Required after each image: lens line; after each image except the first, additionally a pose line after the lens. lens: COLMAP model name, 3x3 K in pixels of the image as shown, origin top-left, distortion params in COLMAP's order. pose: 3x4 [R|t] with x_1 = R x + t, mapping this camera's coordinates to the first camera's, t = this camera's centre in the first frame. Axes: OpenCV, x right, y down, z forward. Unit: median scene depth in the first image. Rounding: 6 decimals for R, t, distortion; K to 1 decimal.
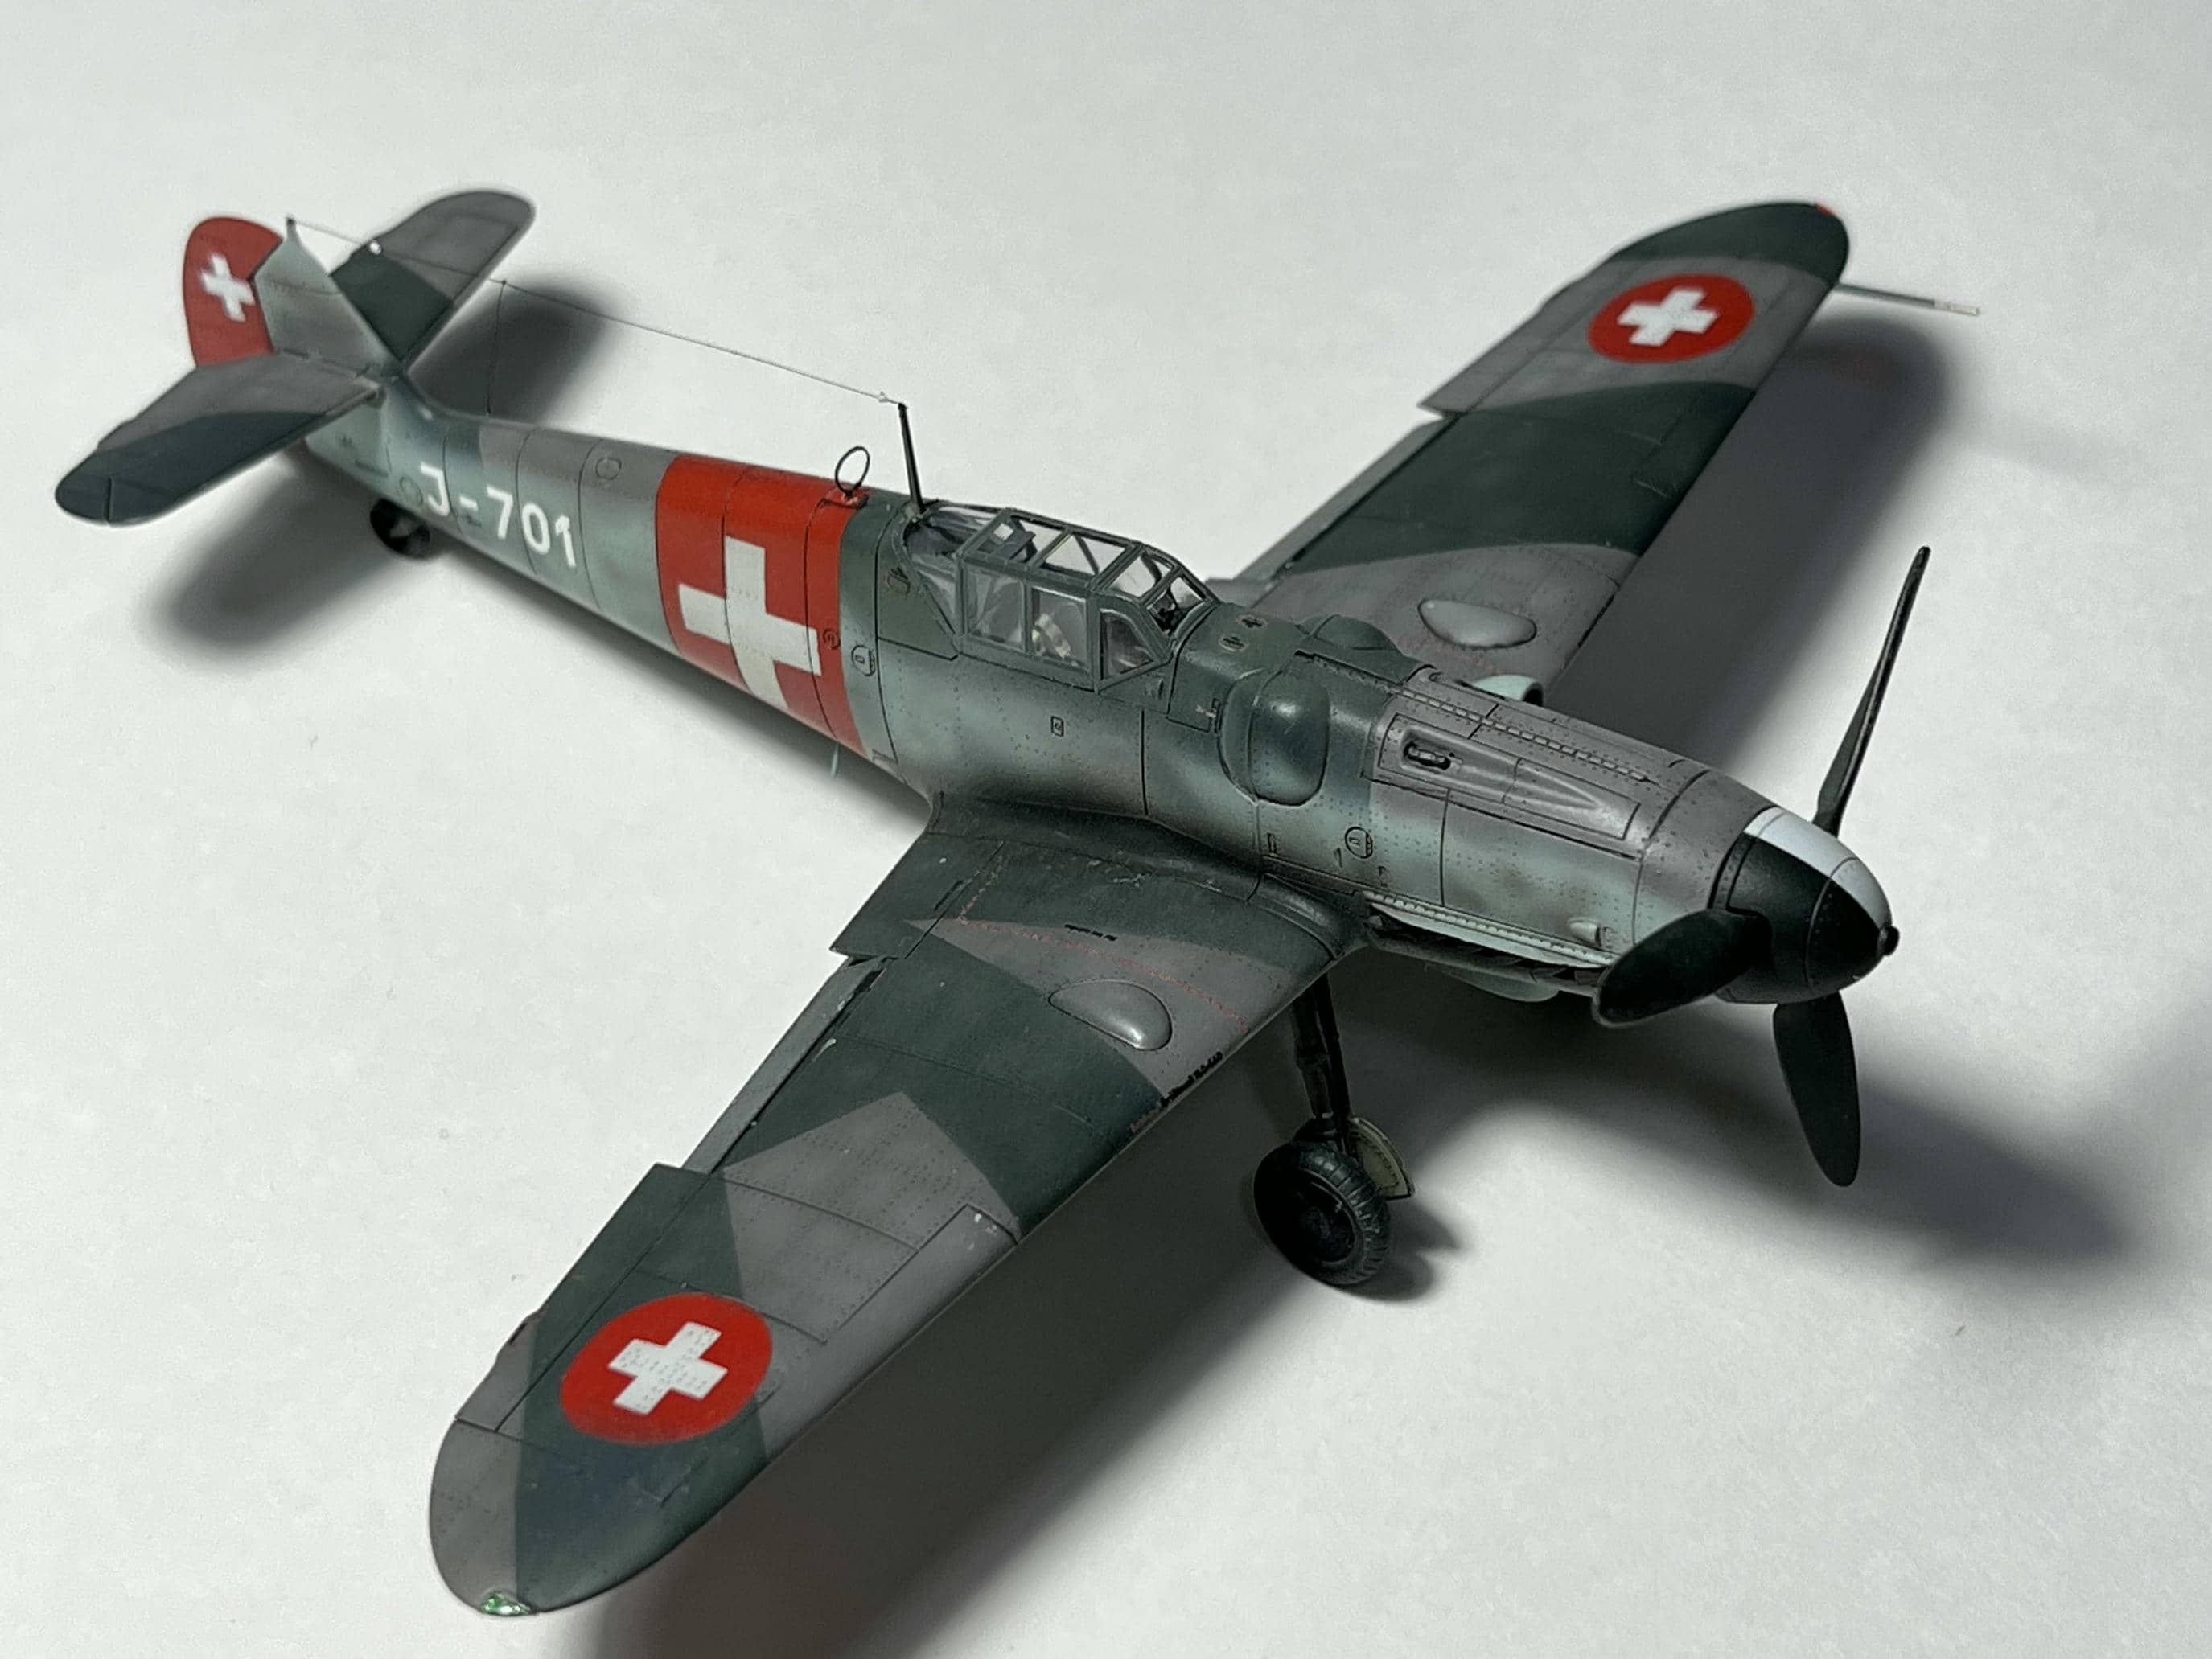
lens RADIAL K [[4105.4, 0, 1106.0], [0, 4105.4, 829.5], [0, 0, 1]] dist [0.198451, -1.033847]
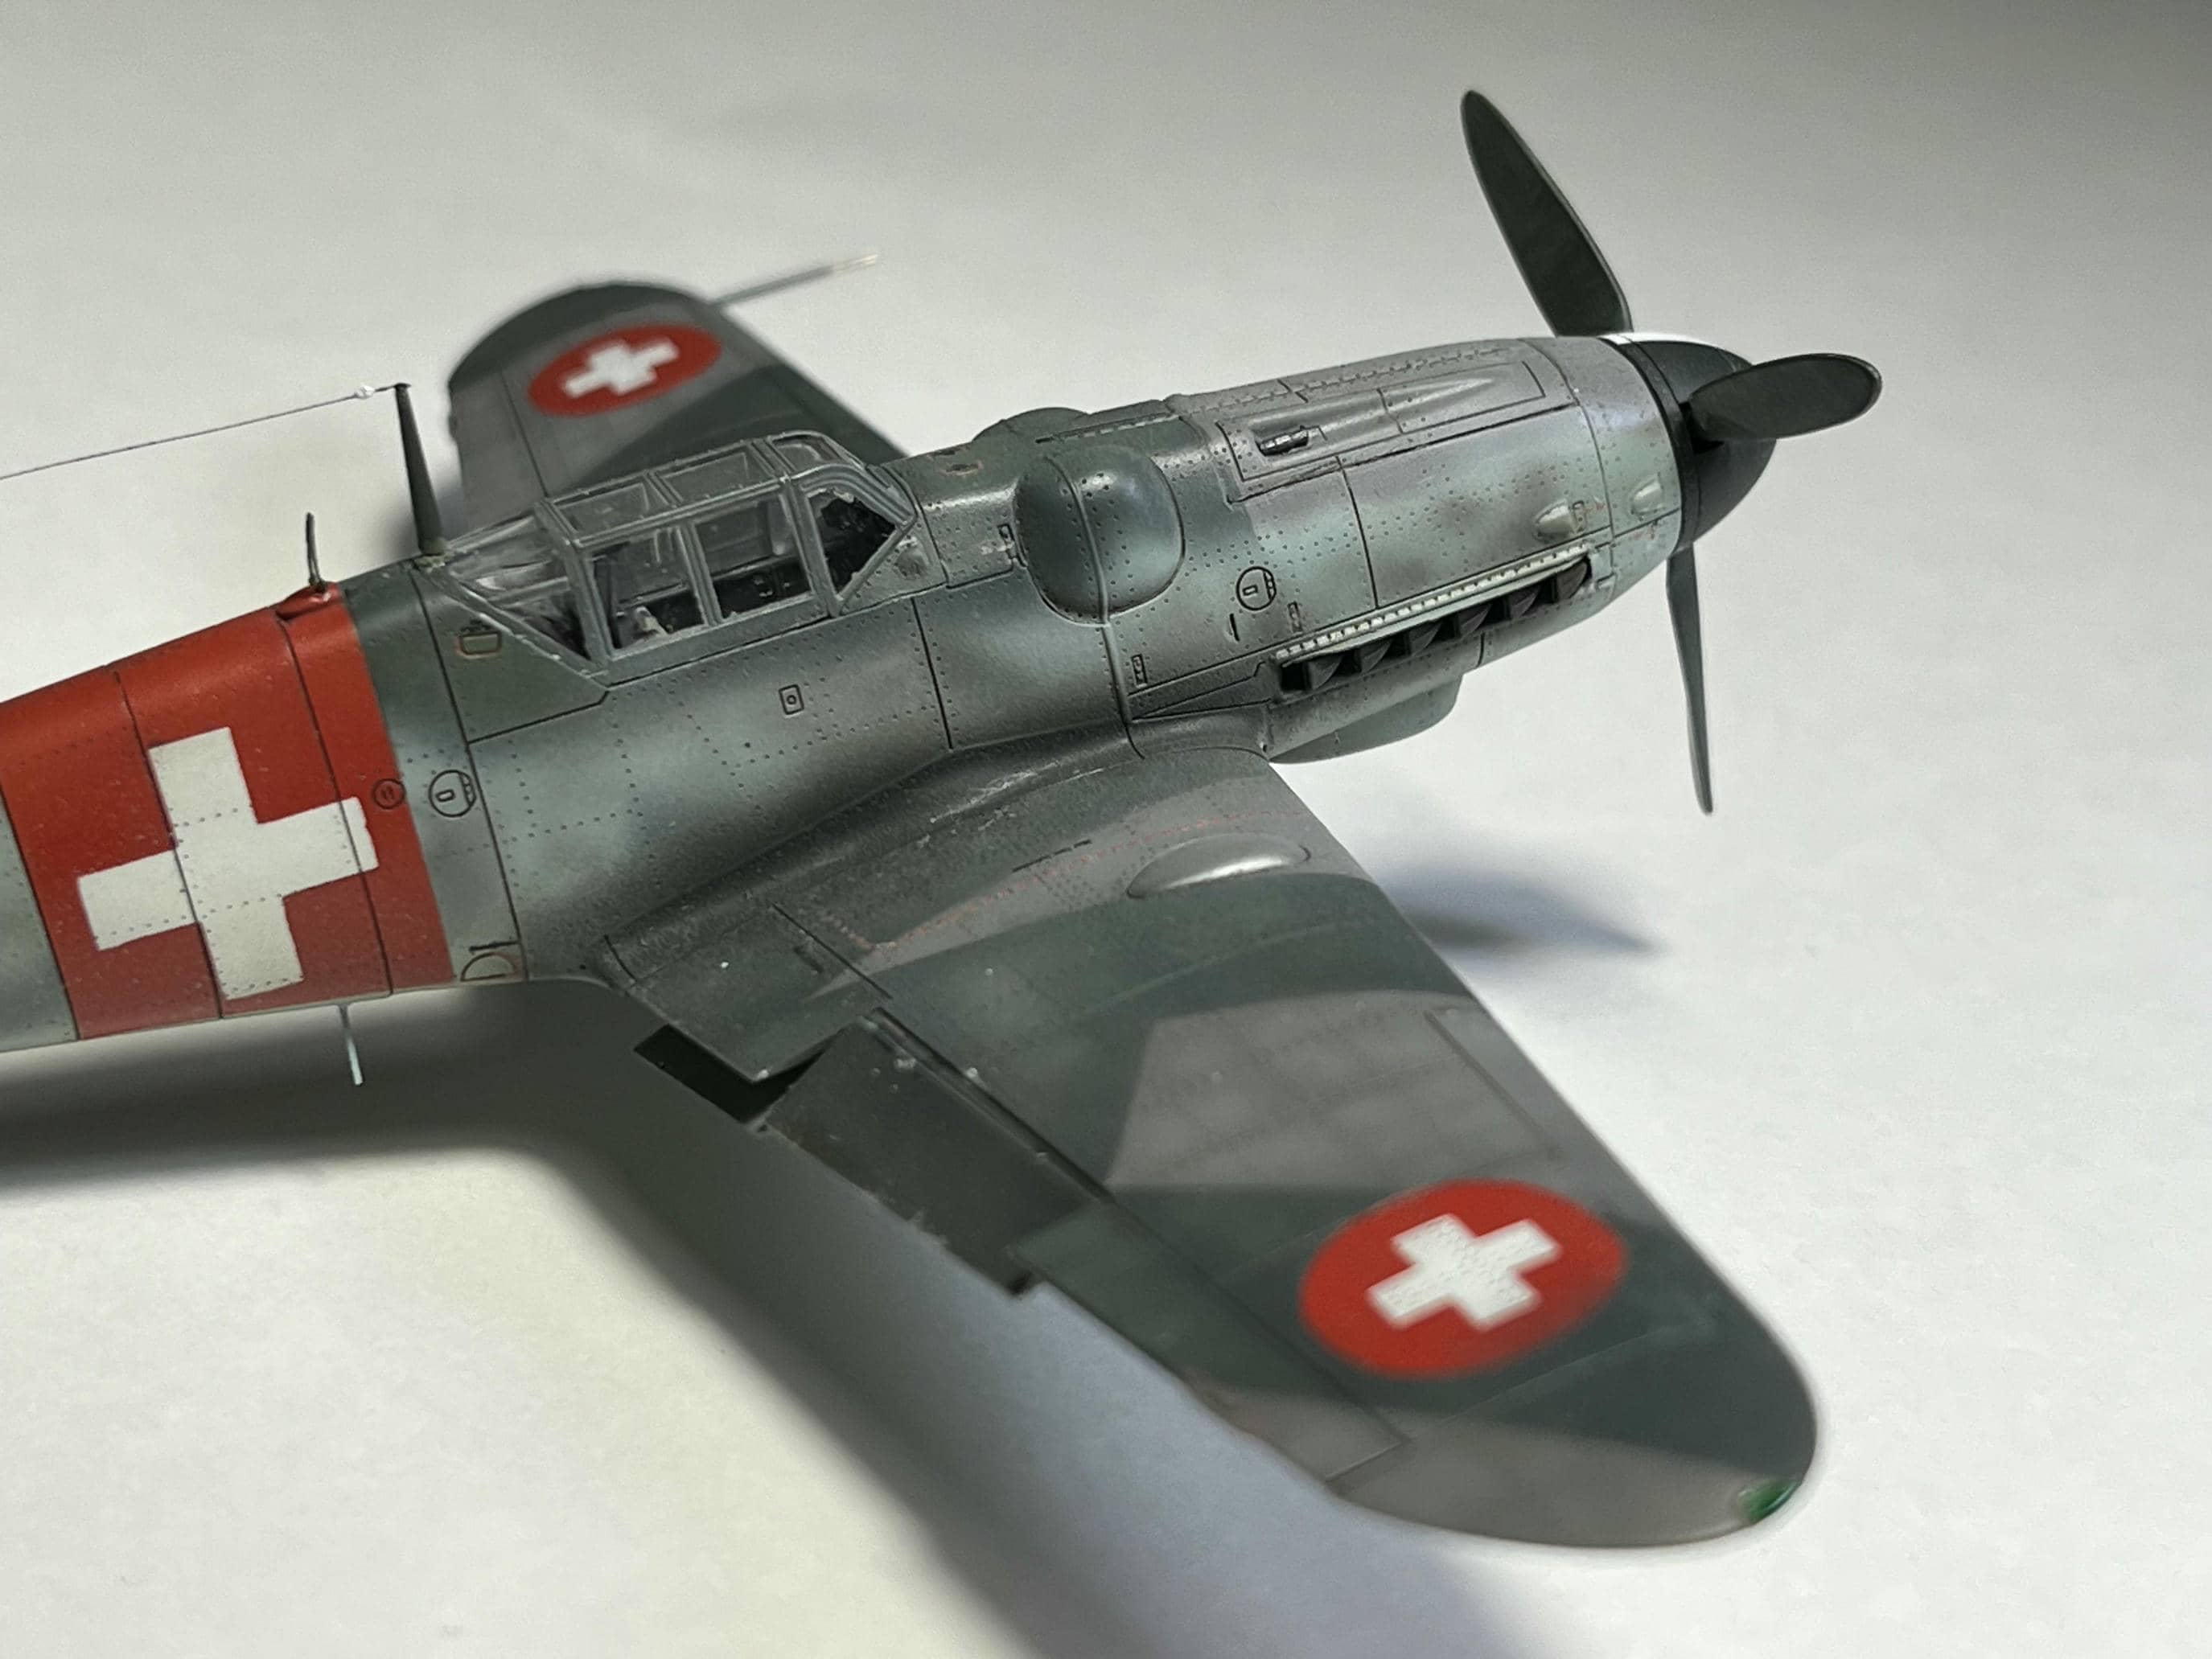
lens RADIAL K [[4105.4, 0, 1106.0], [0, 4105.4, 829.5], [0, 0, 1]] dist [0.198451, -1.033847]
pose [[0.556808, -0.318717, 0.767062, -0.544035], [0.565018, 0.822230, -0.068505, 0.074925], [-0.608867, 0.471548, 0.637905, 0.509058]]
